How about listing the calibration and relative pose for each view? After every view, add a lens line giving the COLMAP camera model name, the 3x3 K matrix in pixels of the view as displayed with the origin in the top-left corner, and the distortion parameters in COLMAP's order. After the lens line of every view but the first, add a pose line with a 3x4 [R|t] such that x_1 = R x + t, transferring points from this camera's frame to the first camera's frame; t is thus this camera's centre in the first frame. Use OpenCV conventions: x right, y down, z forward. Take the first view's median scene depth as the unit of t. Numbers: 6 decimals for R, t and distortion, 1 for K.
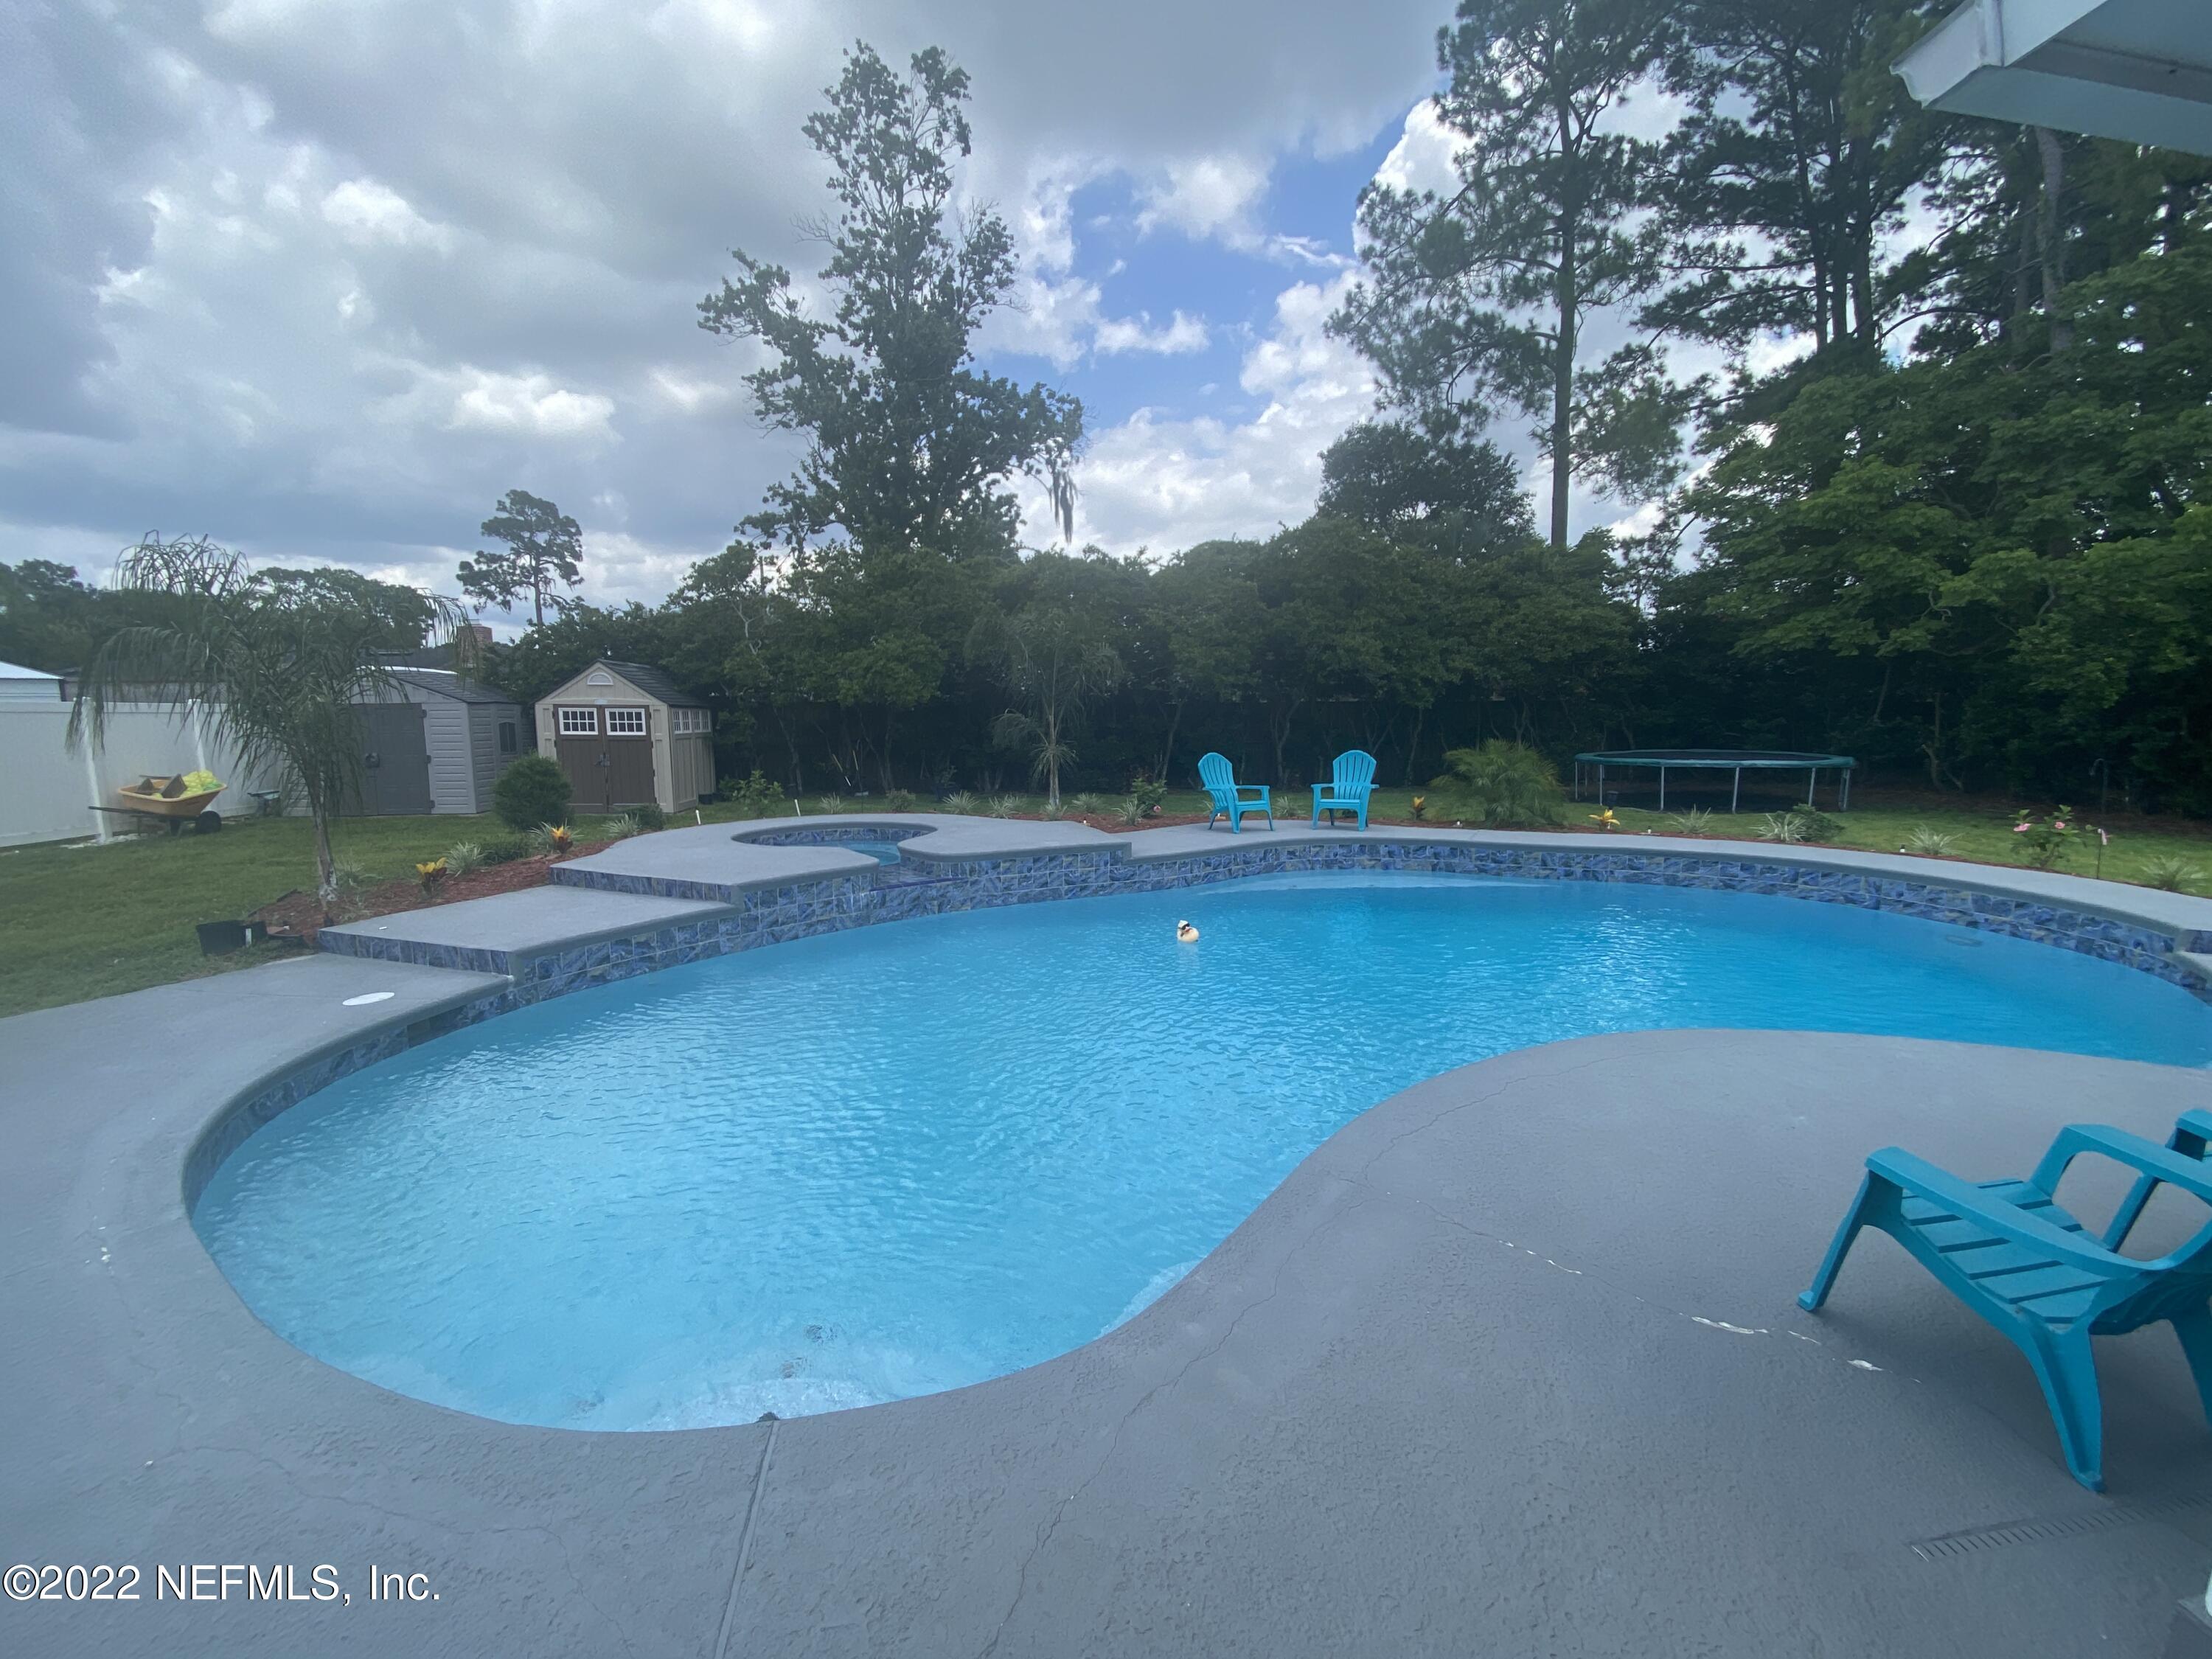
lens RADIAL K [[895.2, 0, 1043.0], [0, 895.2, 831.4], [0, 0, 1]] dist [0.046063, -0.028752]
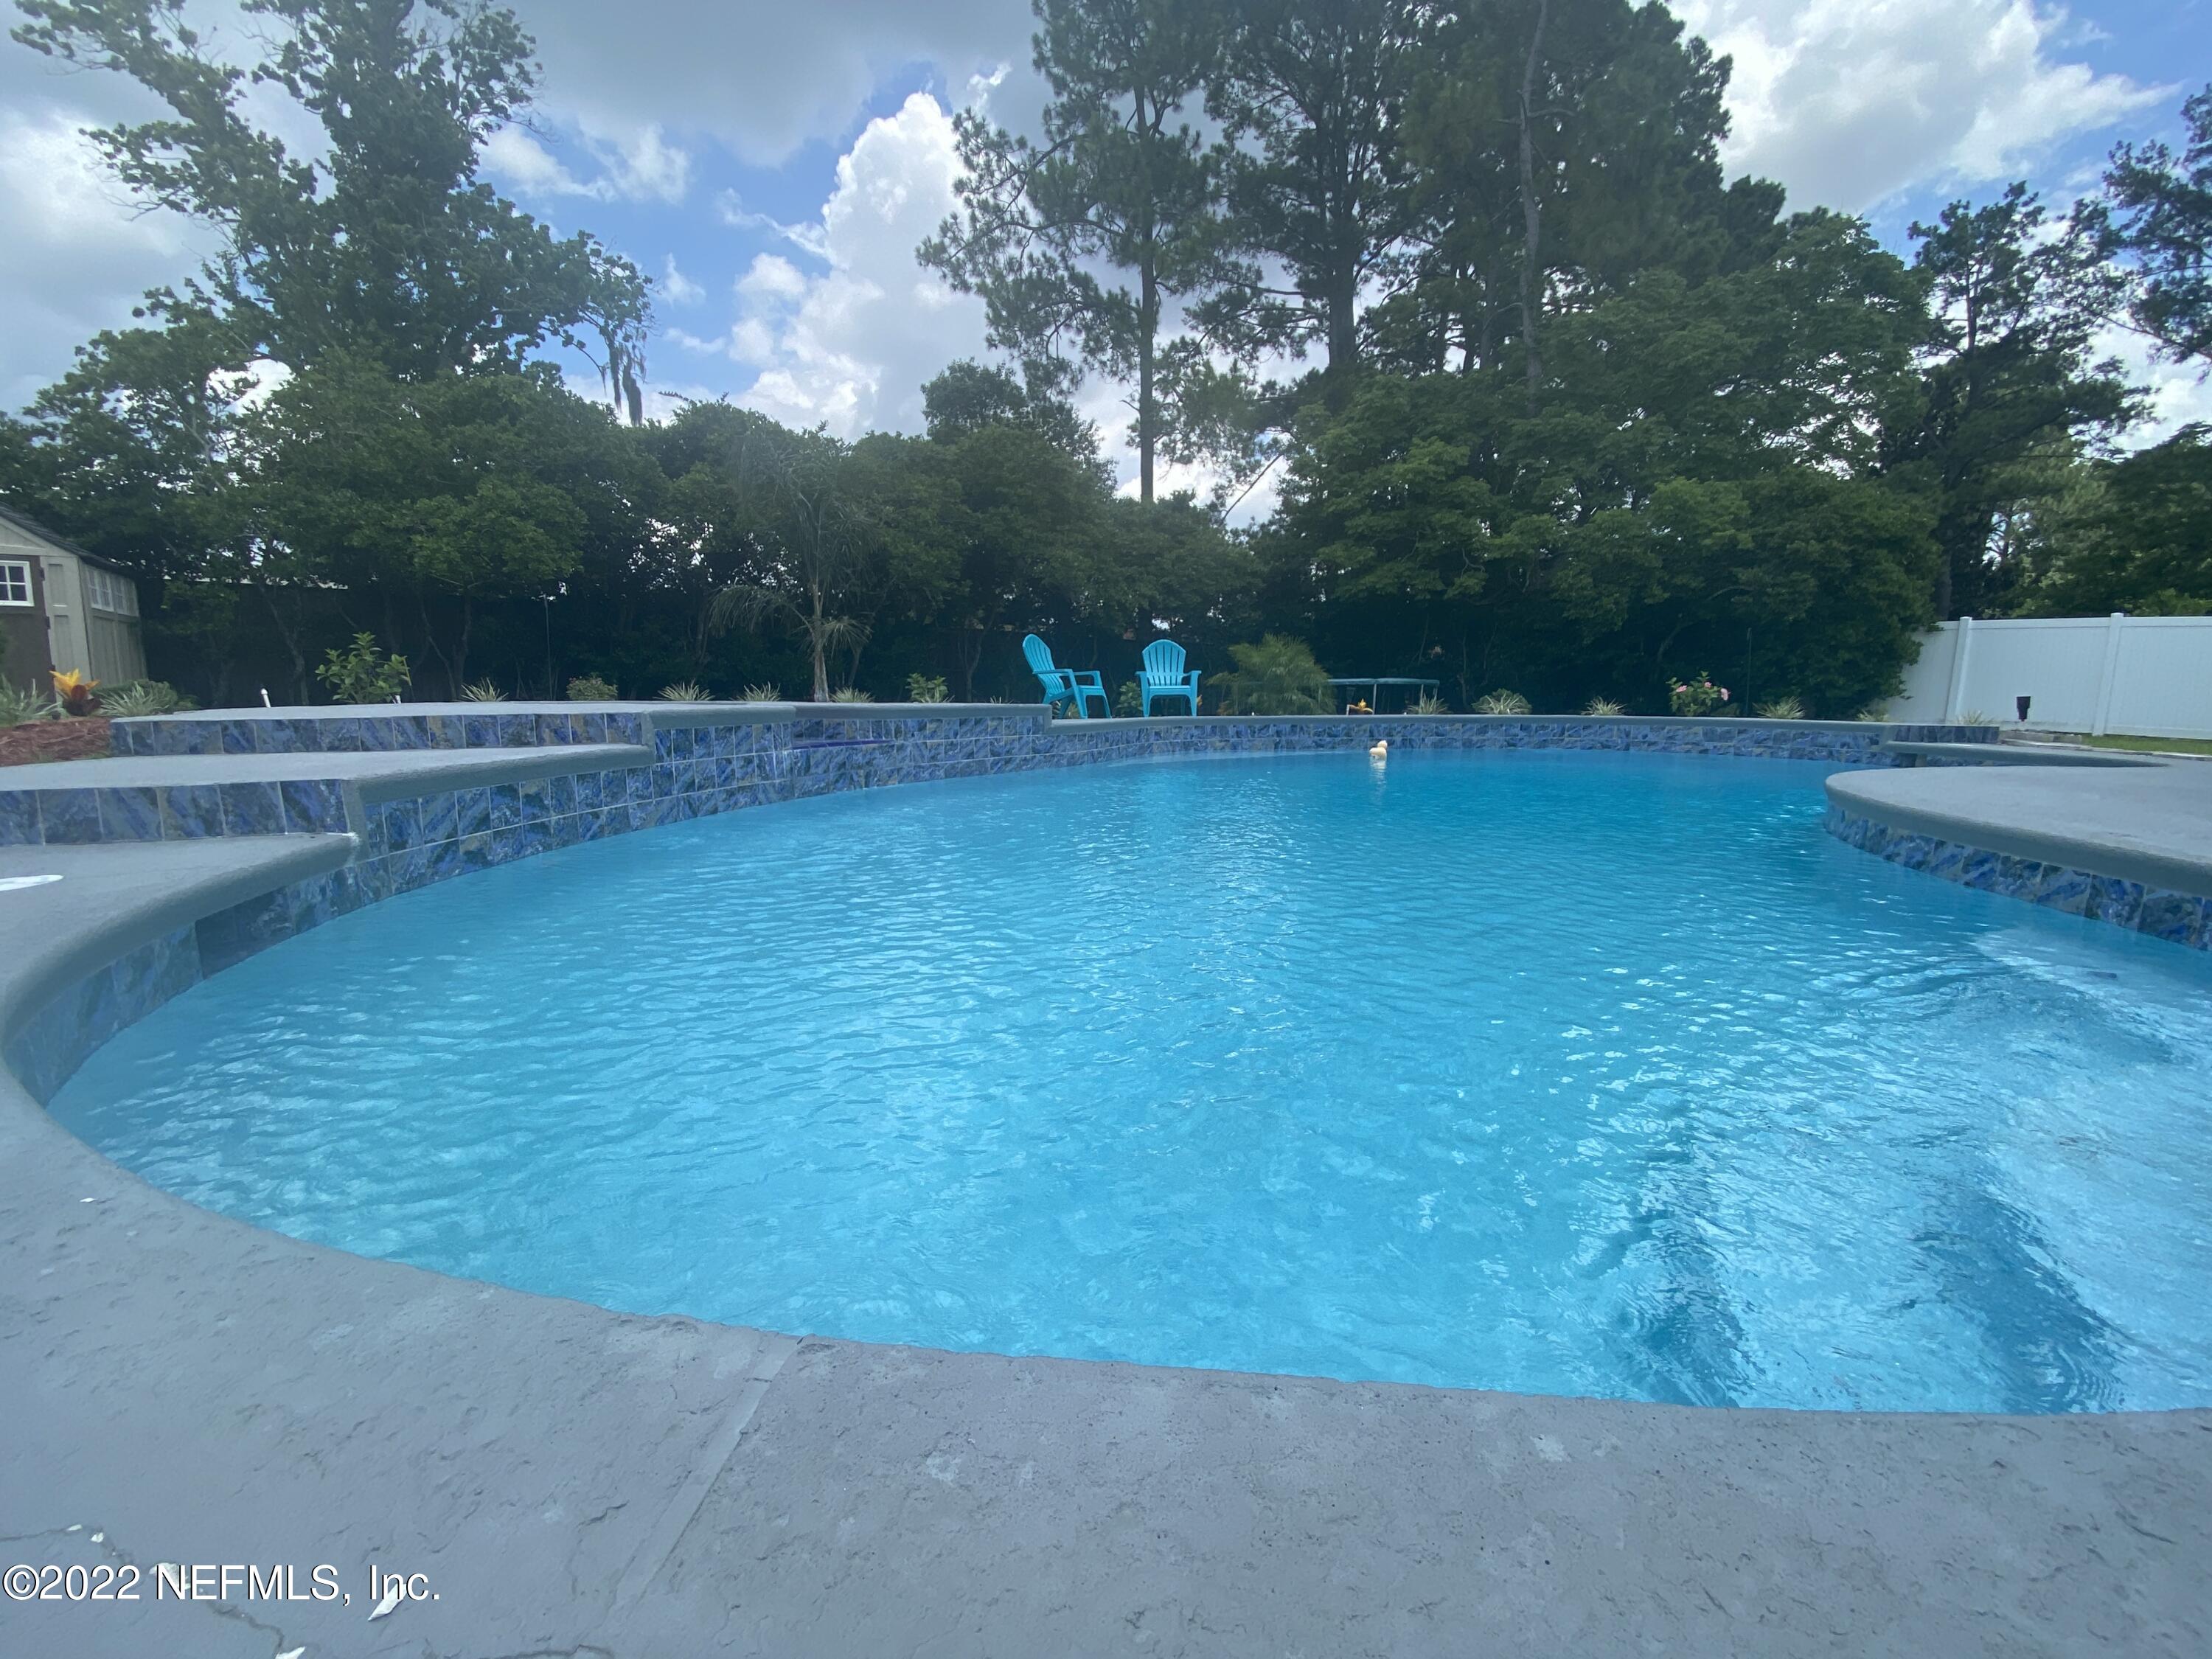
lens RADIAL K [[916.8, 0, 1036.0], [0, 916.8, 860.3], [0, 0, 1]] dist [0.013698, -0.020250]
pose [[0.857315, -0.066937, 0.510421, -0.185865], [0.046998, 0.997547, 0.051880, 0.058264], [-0.512642, -0.020489, 0.858358, 0.149169]]
